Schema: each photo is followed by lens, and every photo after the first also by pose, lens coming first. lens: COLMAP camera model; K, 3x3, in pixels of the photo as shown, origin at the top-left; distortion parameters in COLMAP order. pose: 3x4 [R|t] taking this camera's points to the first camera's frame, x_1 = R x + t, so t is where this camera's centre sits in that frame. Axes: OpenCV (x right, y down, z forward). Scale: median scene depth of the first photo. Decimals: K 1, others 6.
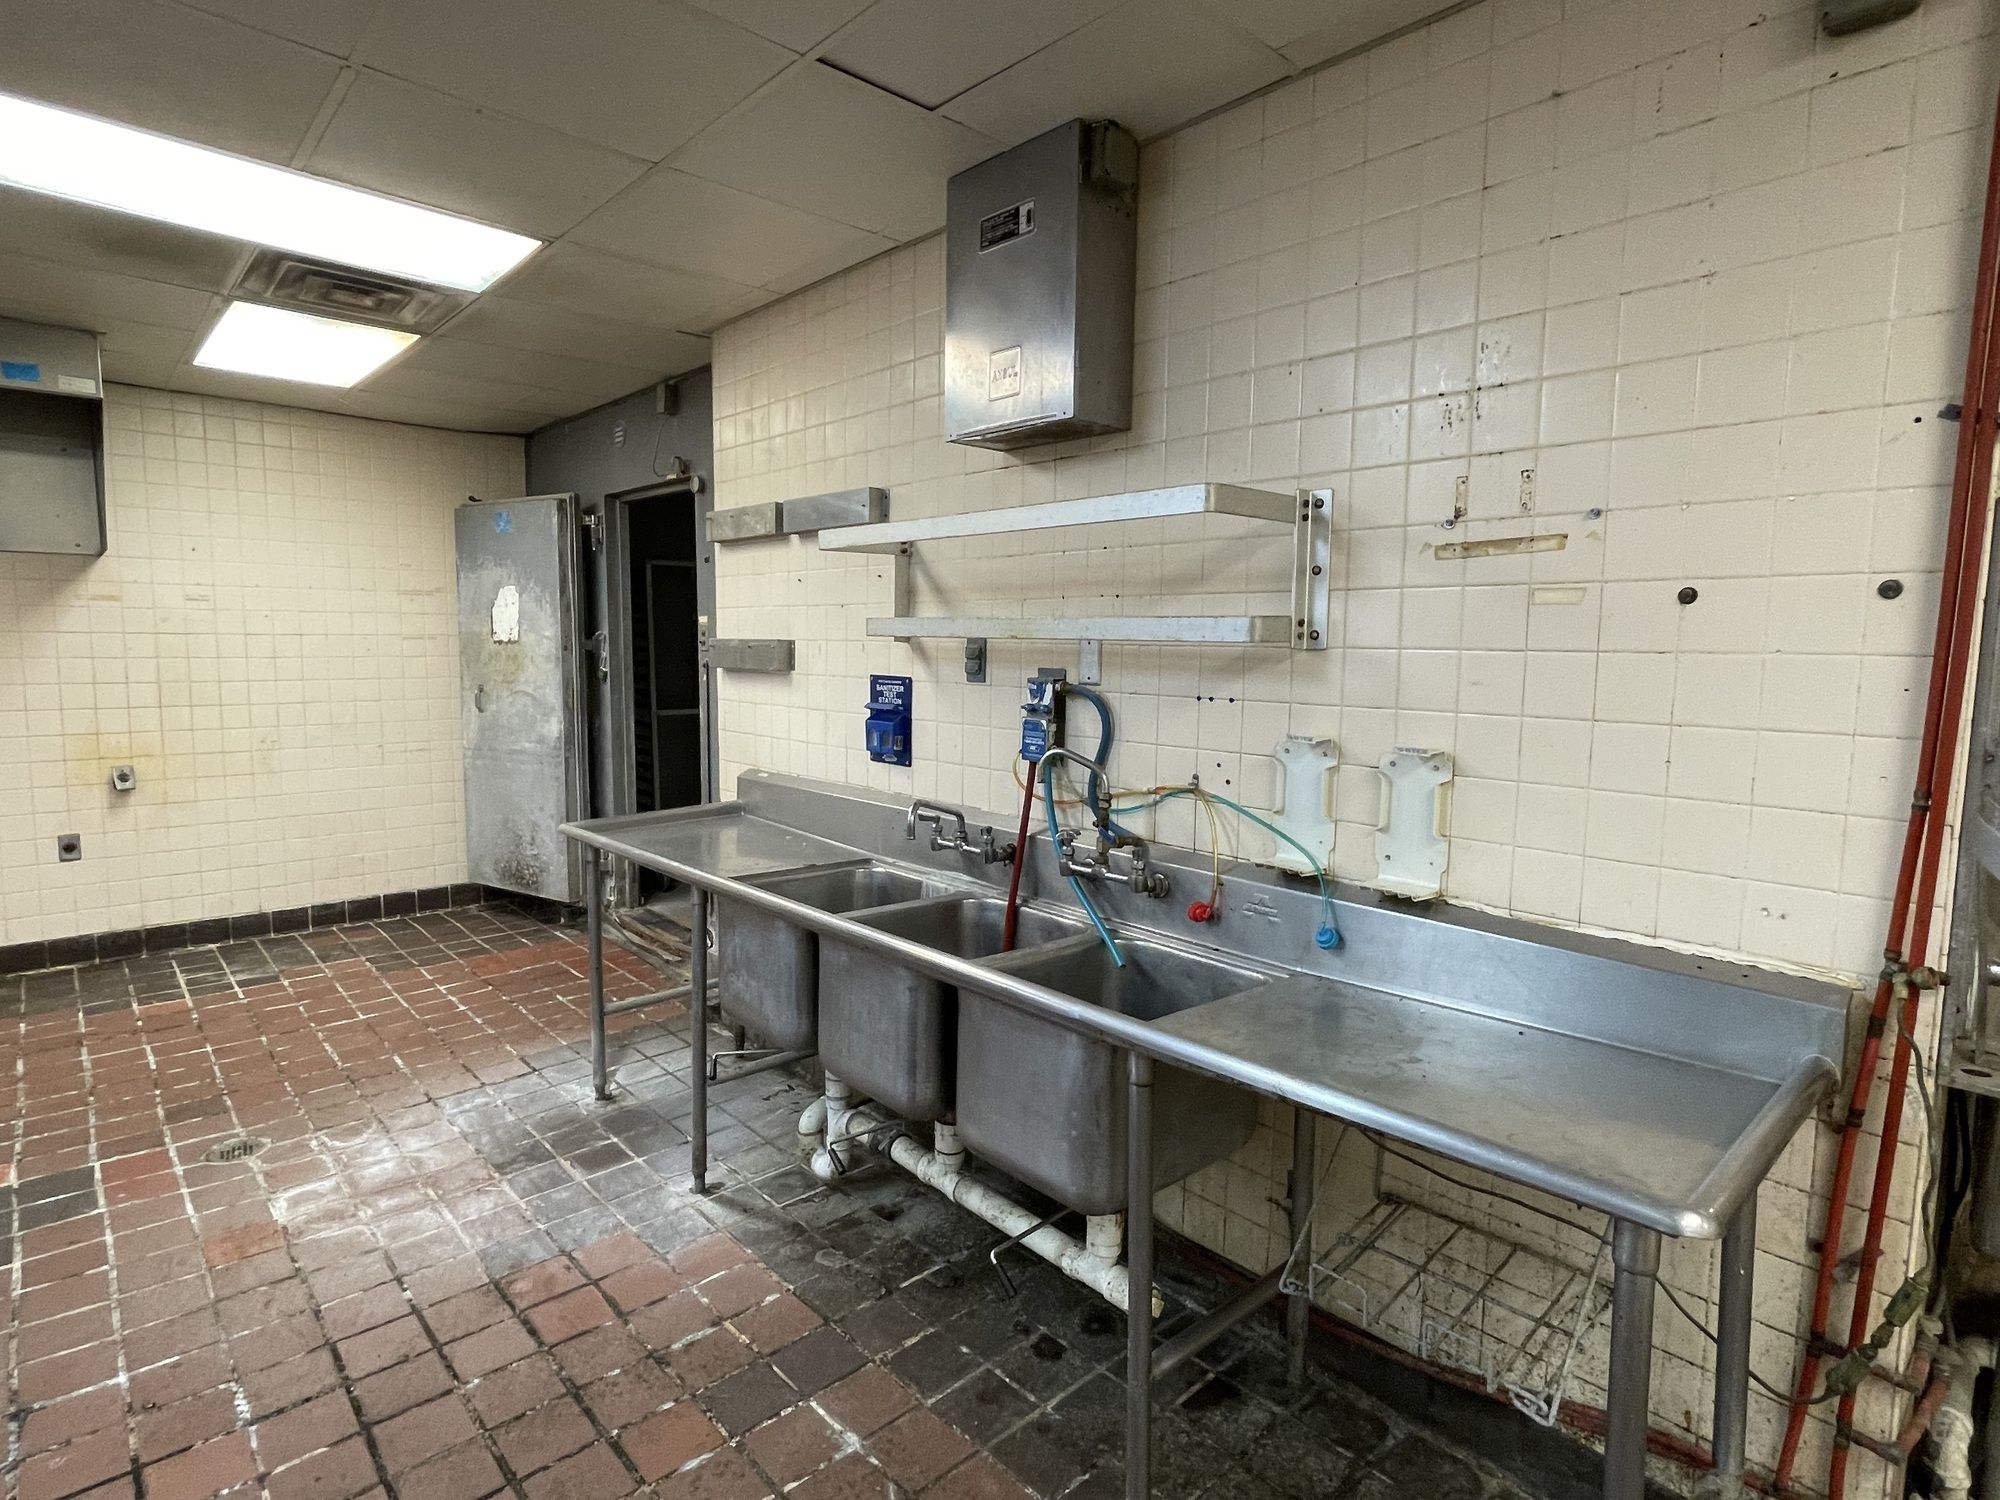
lens RADIAL K [[1048.4, 0, 1002.5], [0, 1048.4, 753.8], [0, 0, 1]] dist [-0.018325, 0.008134]
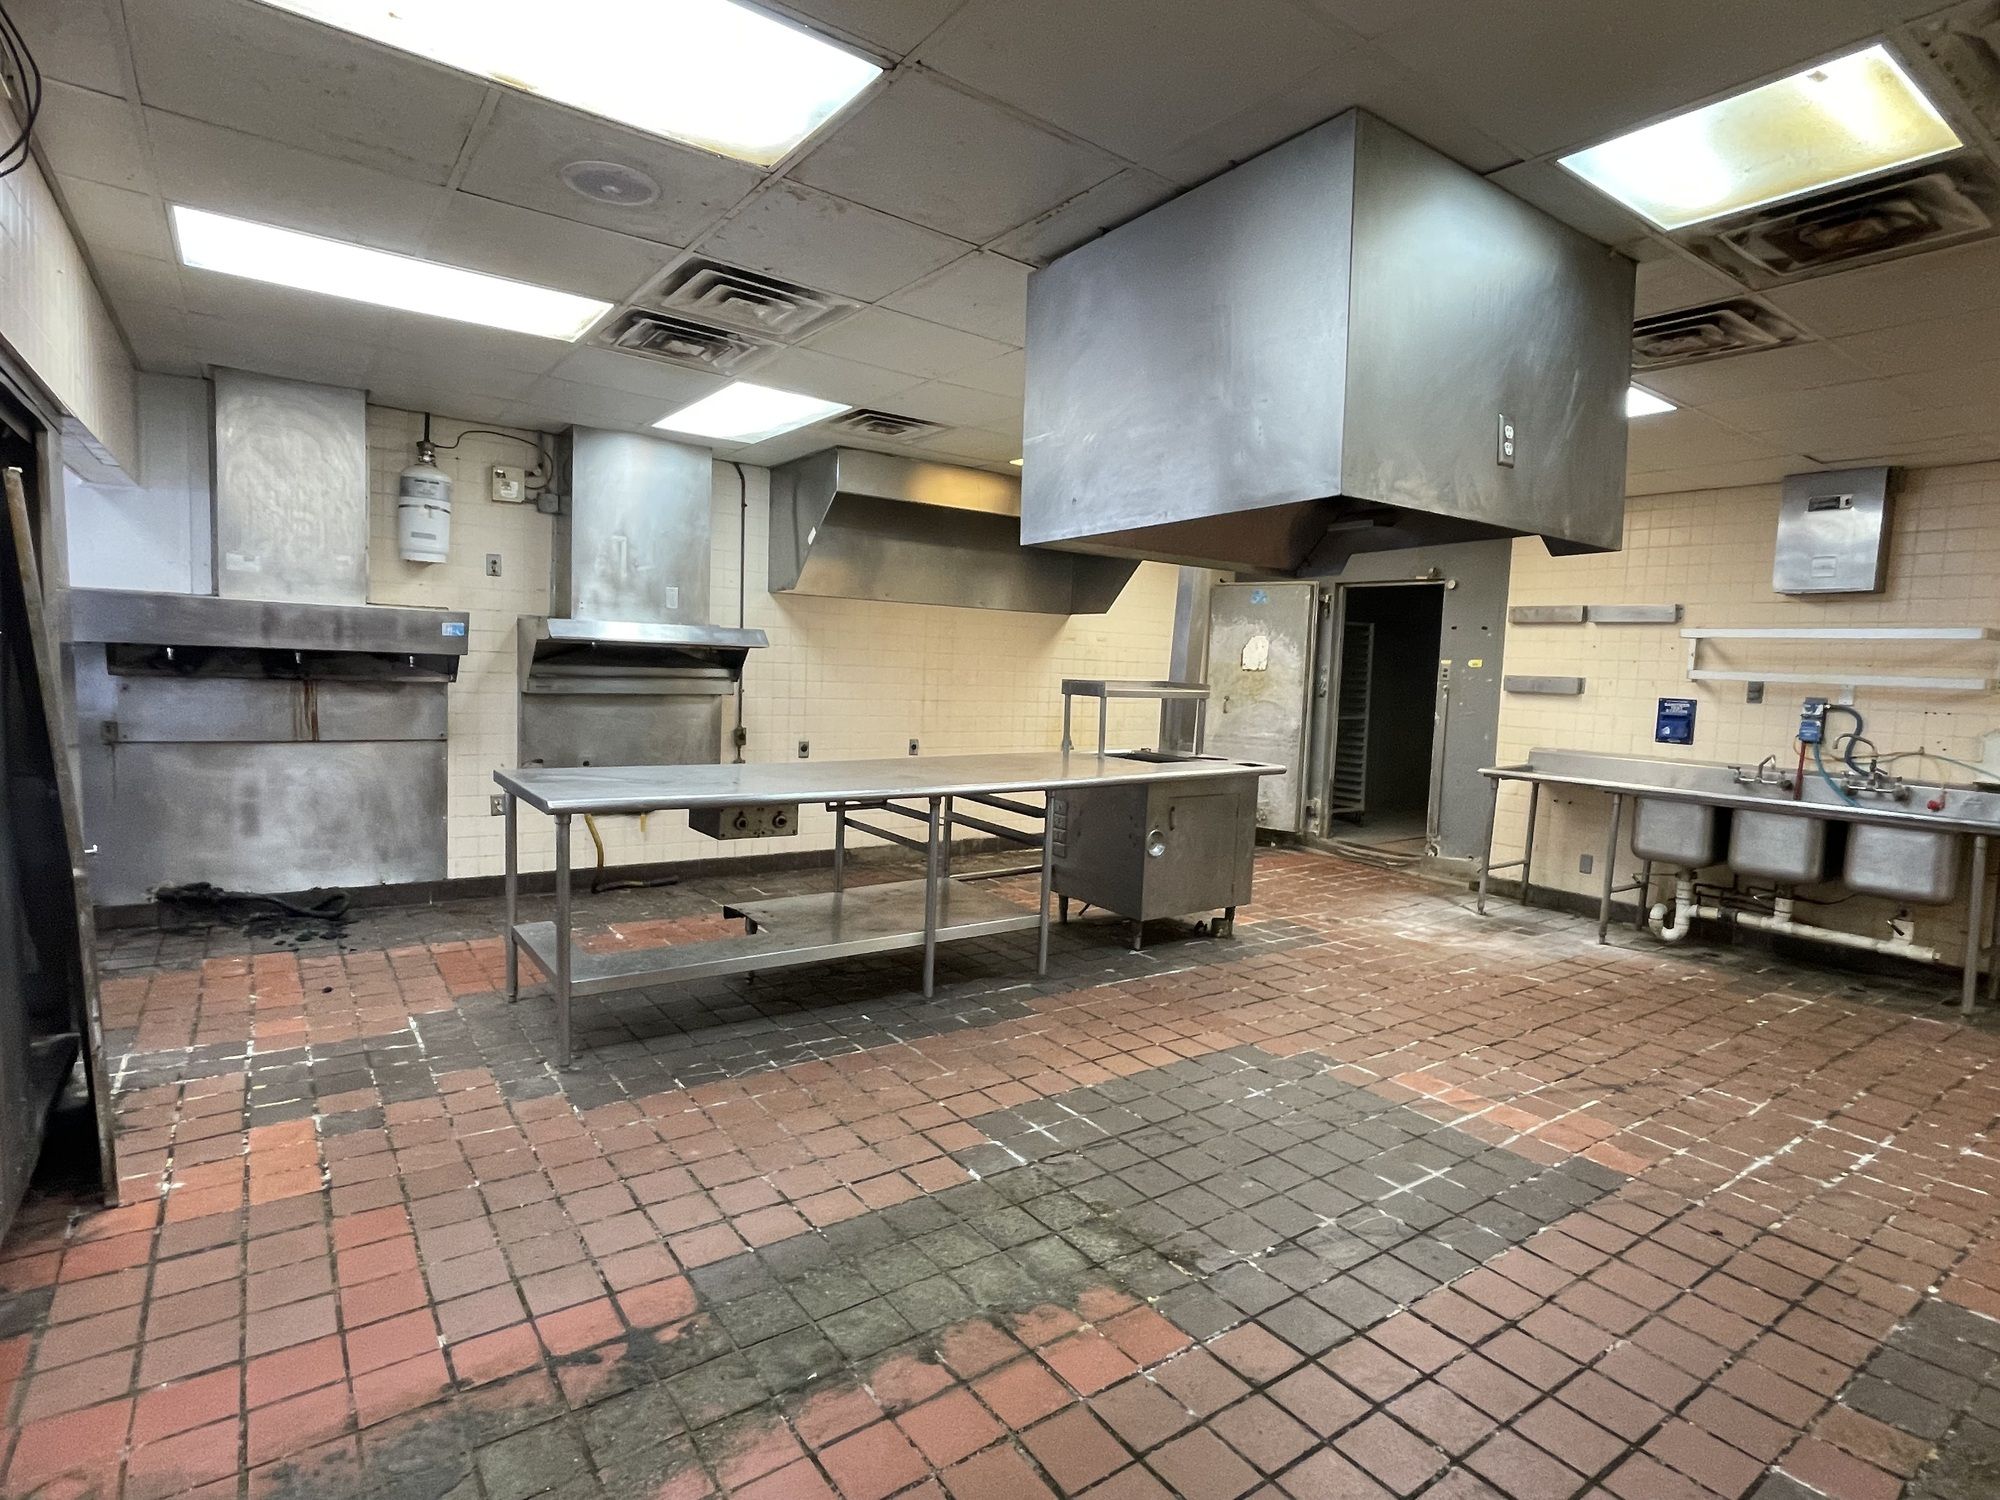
lens RADIAL K [[1028.1, 0, 1008.1], [0, 1028.1, 745.6], [0, 0, 1]] dist [-0.005657, 0.001085]
pose [[0.990536, 0.038334, -0.131794, -1.263965], [-0.042267, 0.998737, -0.027178, 0.137464], [0.130585, 0.032492, 0.990905, -1.240277]]
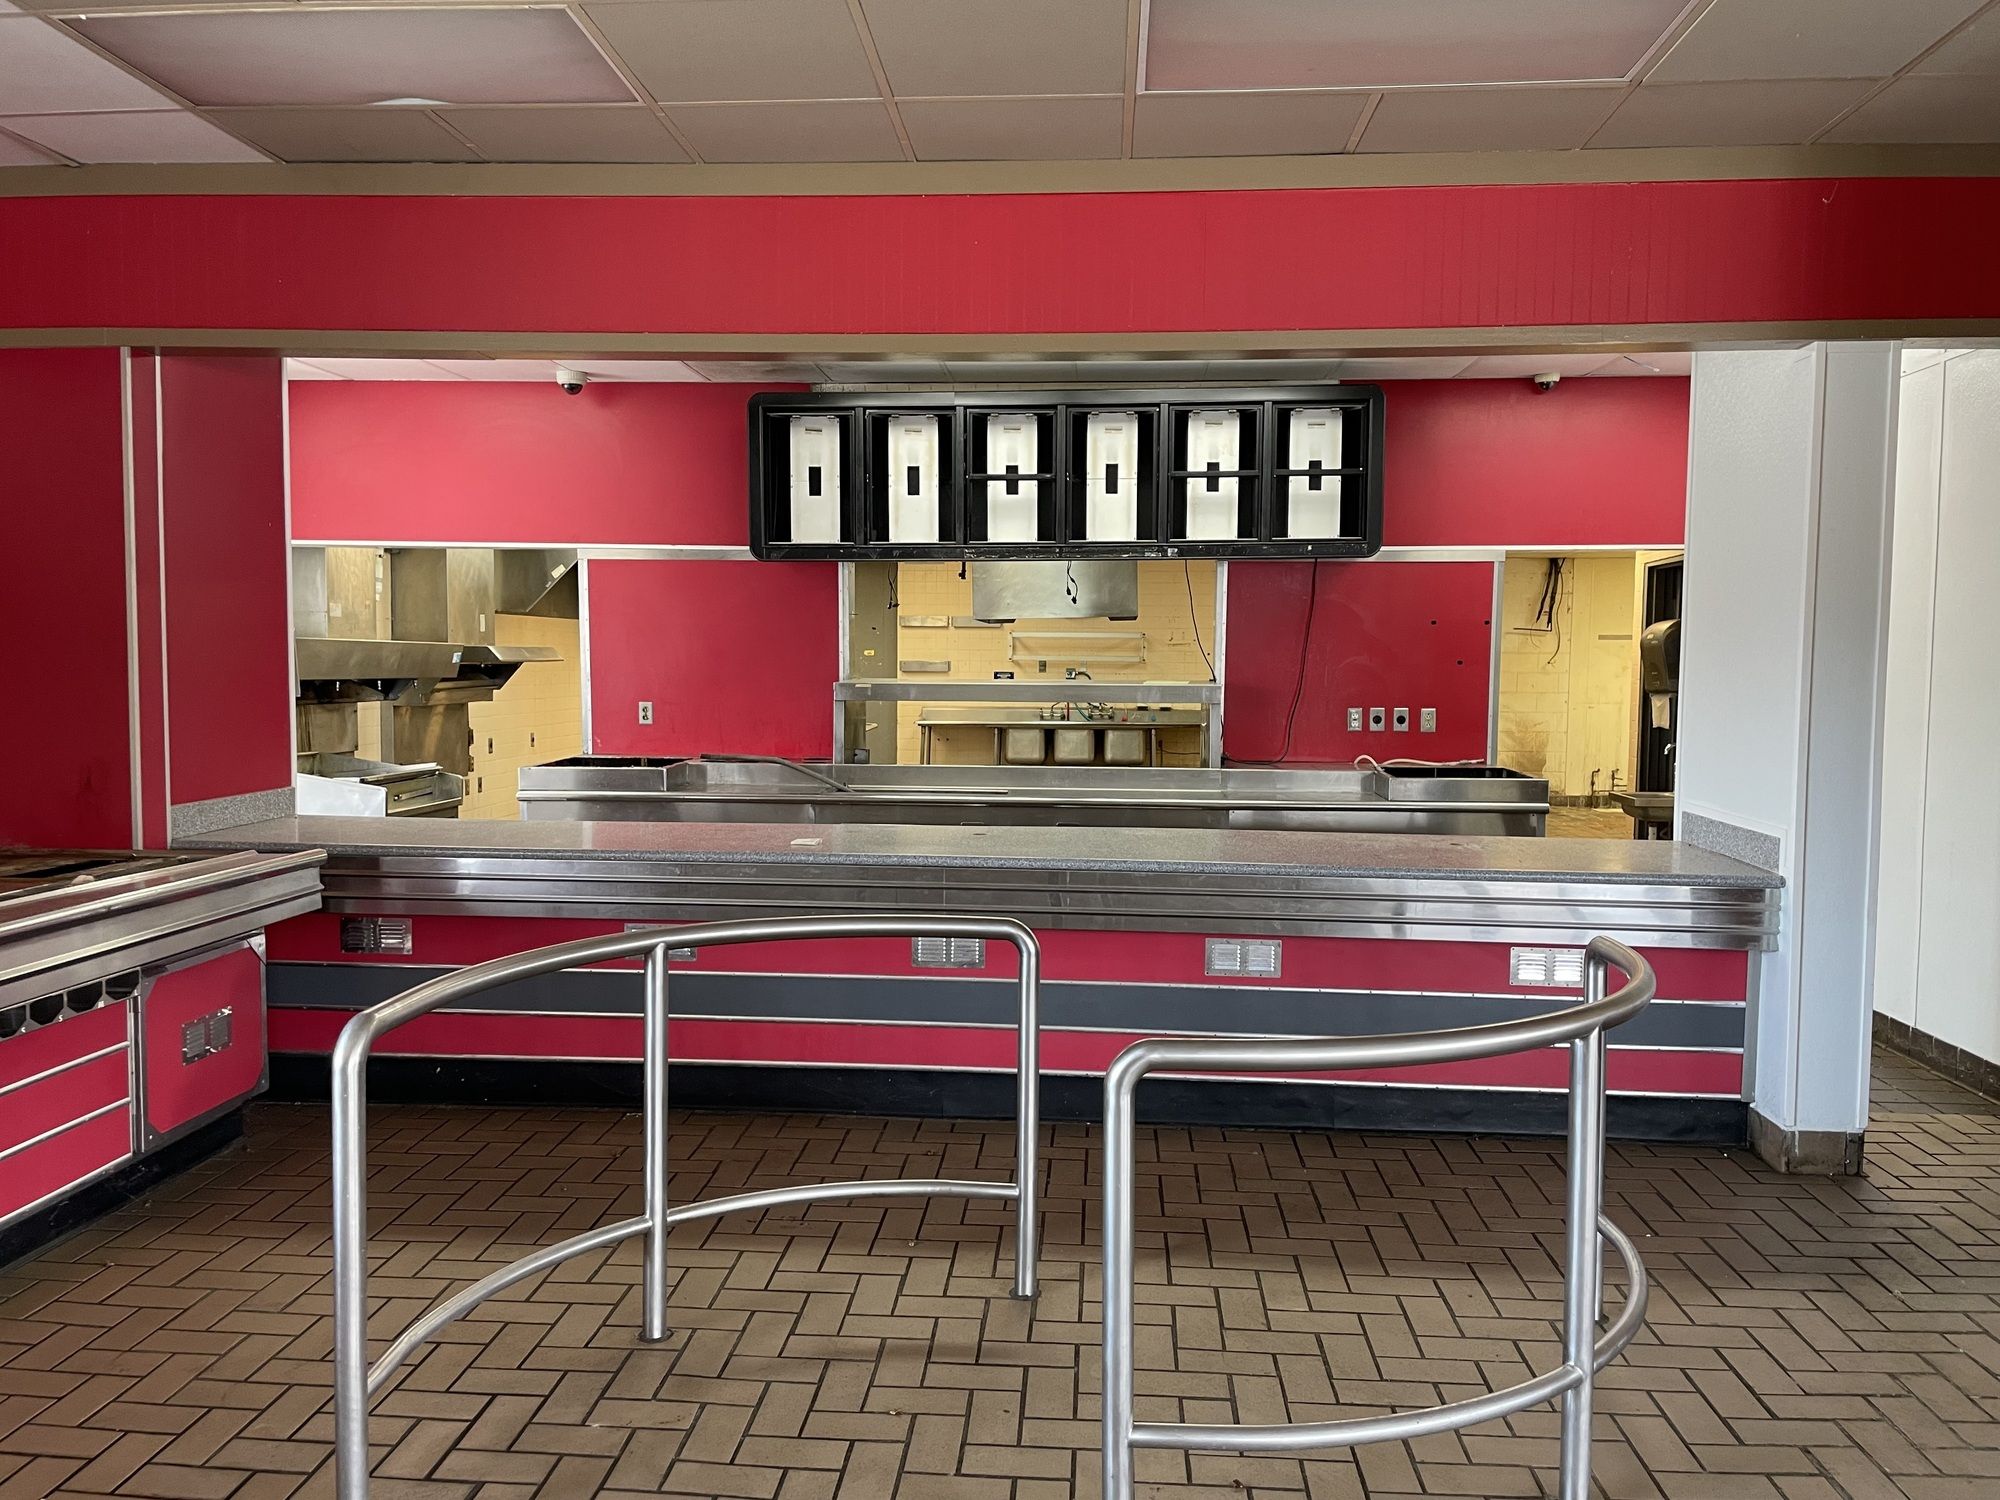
lens RADIAL K [[1502.3, 0, 989.0], [0, 1502.3, 745.4], [0, 0, 1]] dist [0.076869, -0.090842]
pose [[0.734339, -0.046813, 0.677167, -4.009552], [0.077517, 0.996876, -0.015147, 0.272461], [-0.674343, 0.063615, 0.735673, -2.955273]]
